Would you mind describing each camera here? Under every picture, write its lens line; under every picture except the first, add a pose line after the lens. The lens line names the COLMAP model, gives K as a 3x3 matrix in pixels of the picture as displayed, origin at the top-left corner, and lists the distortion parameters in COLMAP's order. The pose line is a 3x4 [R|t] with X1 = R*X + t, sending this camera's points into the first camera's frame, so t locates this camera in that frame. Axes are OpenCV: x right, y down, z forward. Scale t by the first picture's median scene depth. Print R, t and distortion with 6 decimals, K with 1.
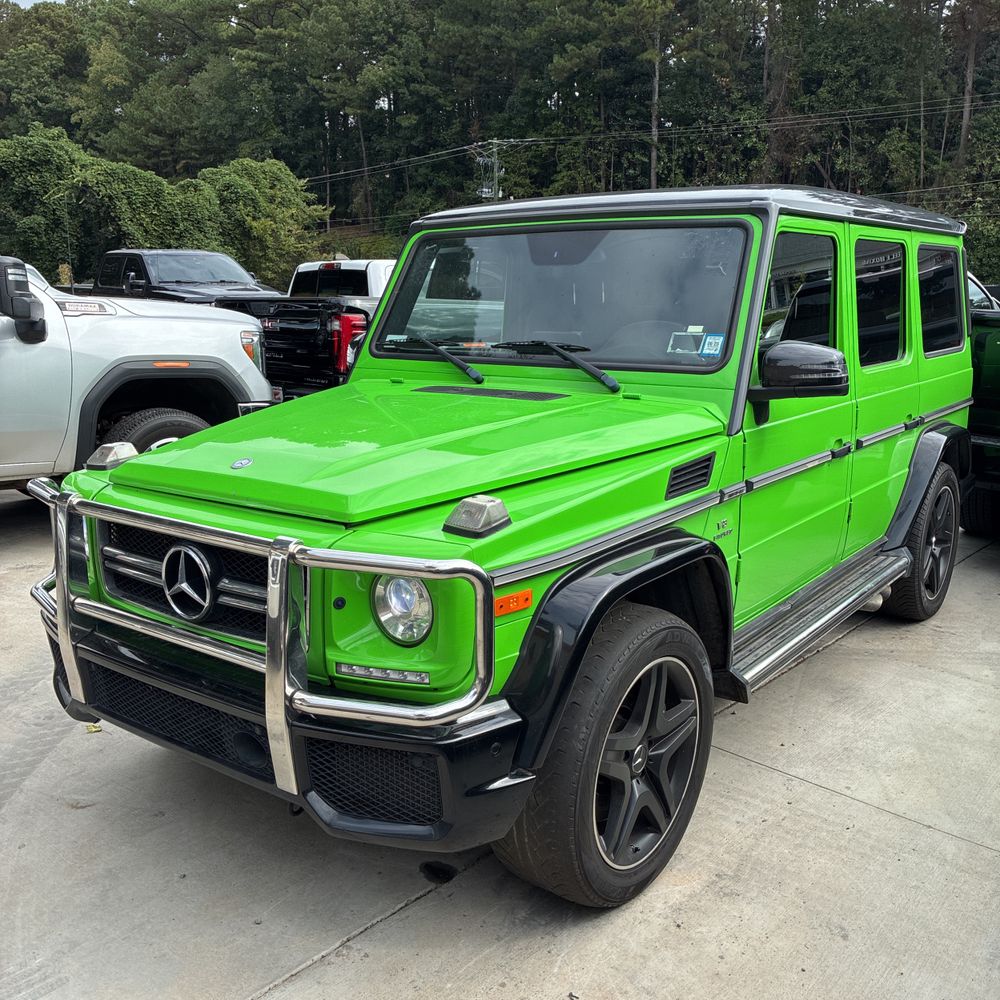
lens RADIAL K [[1005.4, 0, 509.9], [0, 1005.4, 507.8], [0, 0, 1]] dist [0.055174, -0.072488]
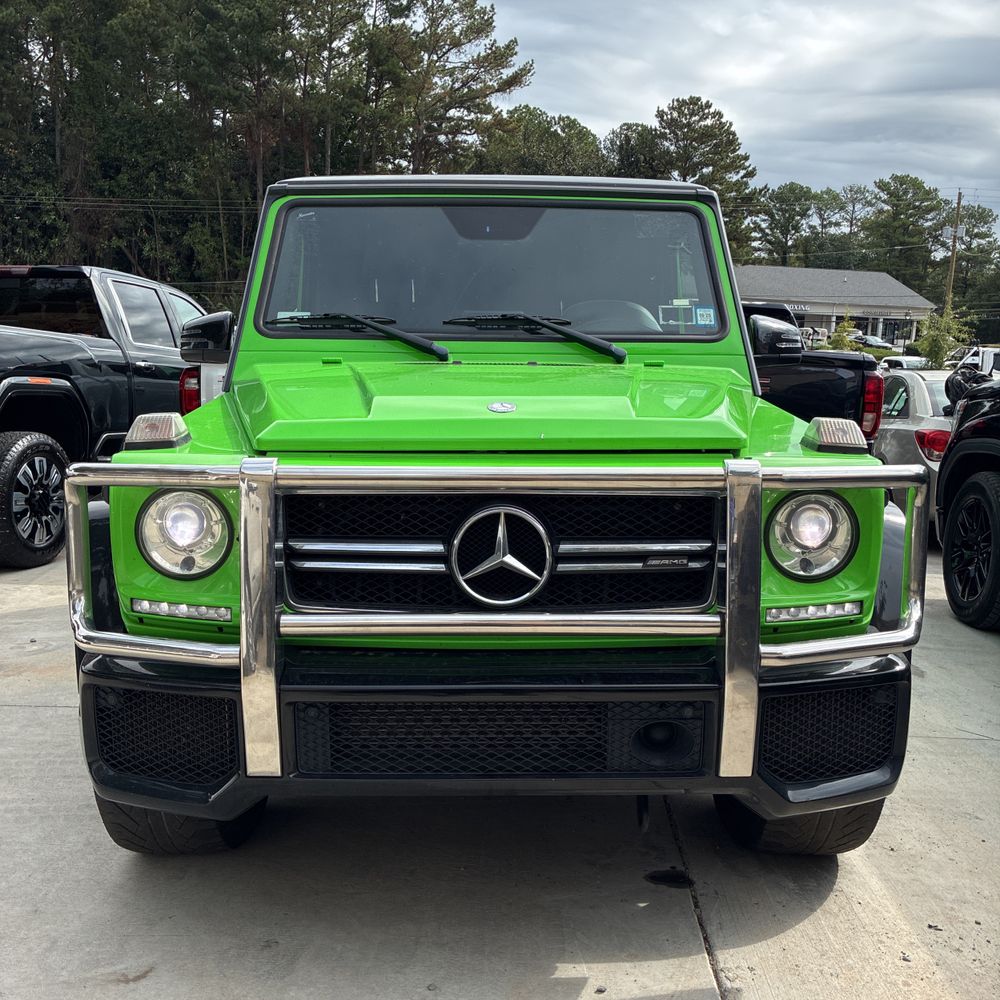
lens RADIAL K [[1009.8, 0, 510.2], [0, 1009.8, 504.4], [0, 0, 1]] dist [0.015501, 0.018860]
pose [[0.785940, -0.064944, 0.614882, -0.331657], [0.119152, 0.991737, -0.047553, 0.030883], [-0.606713, 0.110638, 0.787184, 0.172759]]
